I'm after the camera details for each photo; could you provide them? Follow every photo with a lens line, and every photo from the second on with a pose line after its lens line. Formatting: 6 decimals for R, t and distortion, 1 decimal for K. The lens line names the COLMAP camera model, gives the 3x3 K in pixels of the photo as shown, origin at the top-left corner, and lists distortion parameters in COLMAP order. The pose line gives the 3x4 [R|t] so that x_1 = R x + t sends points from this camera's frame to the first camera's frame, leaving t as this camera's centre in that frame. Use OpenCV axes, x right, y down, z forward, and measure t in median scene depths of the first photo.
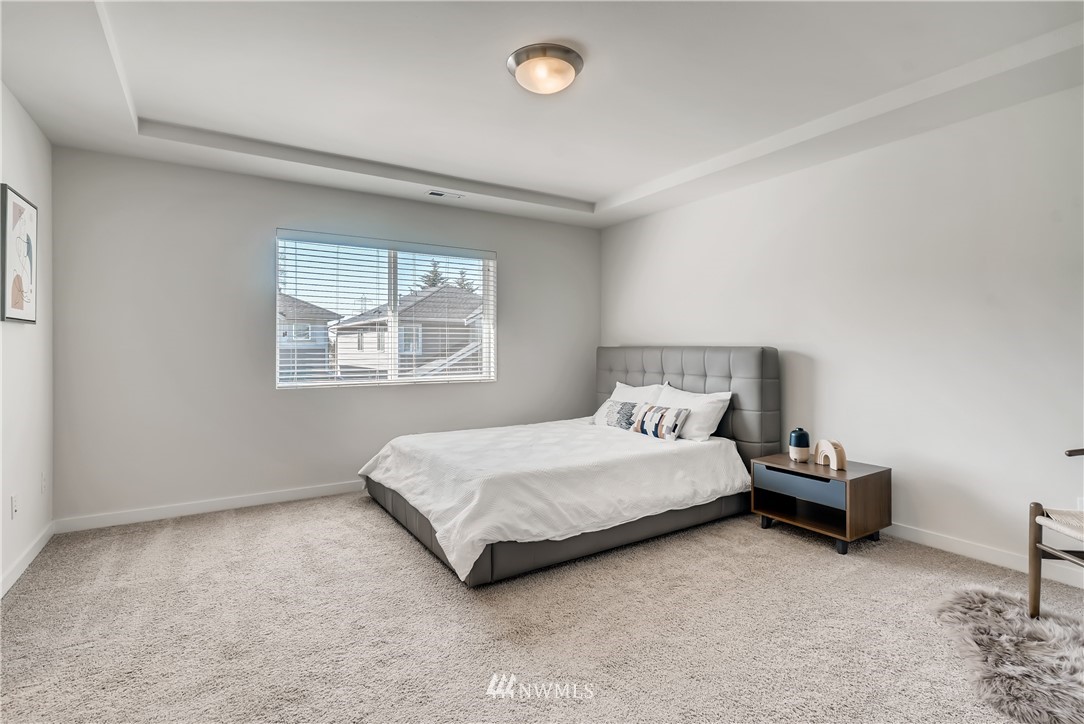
lens RADIAL K [[516.8, 0, 540.9], [0, 516.8, 351.8], [0, 0, 1]] dist [-0.003411, 0.002107]
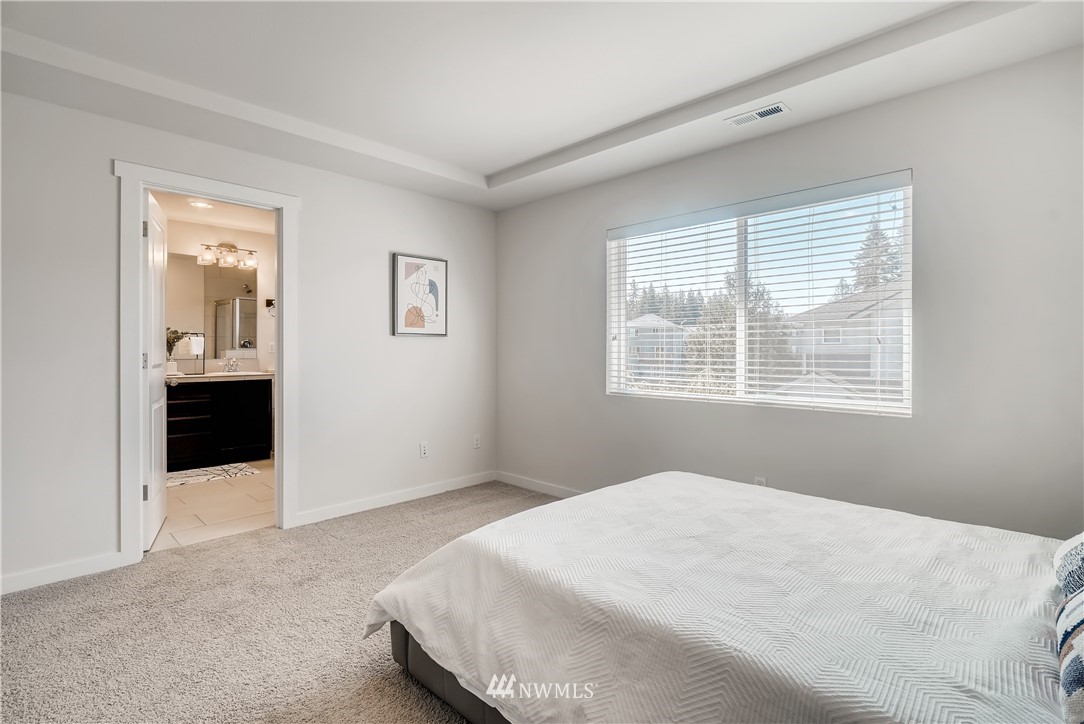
lens RADIAL K [[524.1, 0, 538.2], [0, 524.1, 379.5], [0, 0, 1]] dist [-0.001299, 0.001681]
pose [[0.236550, 0.065732, -0.969393, 0.540223], [0.000321, 0.997704, 0.067730, -0.030544], [0.971619, -0.016332, 0.235985, 0.813412]]
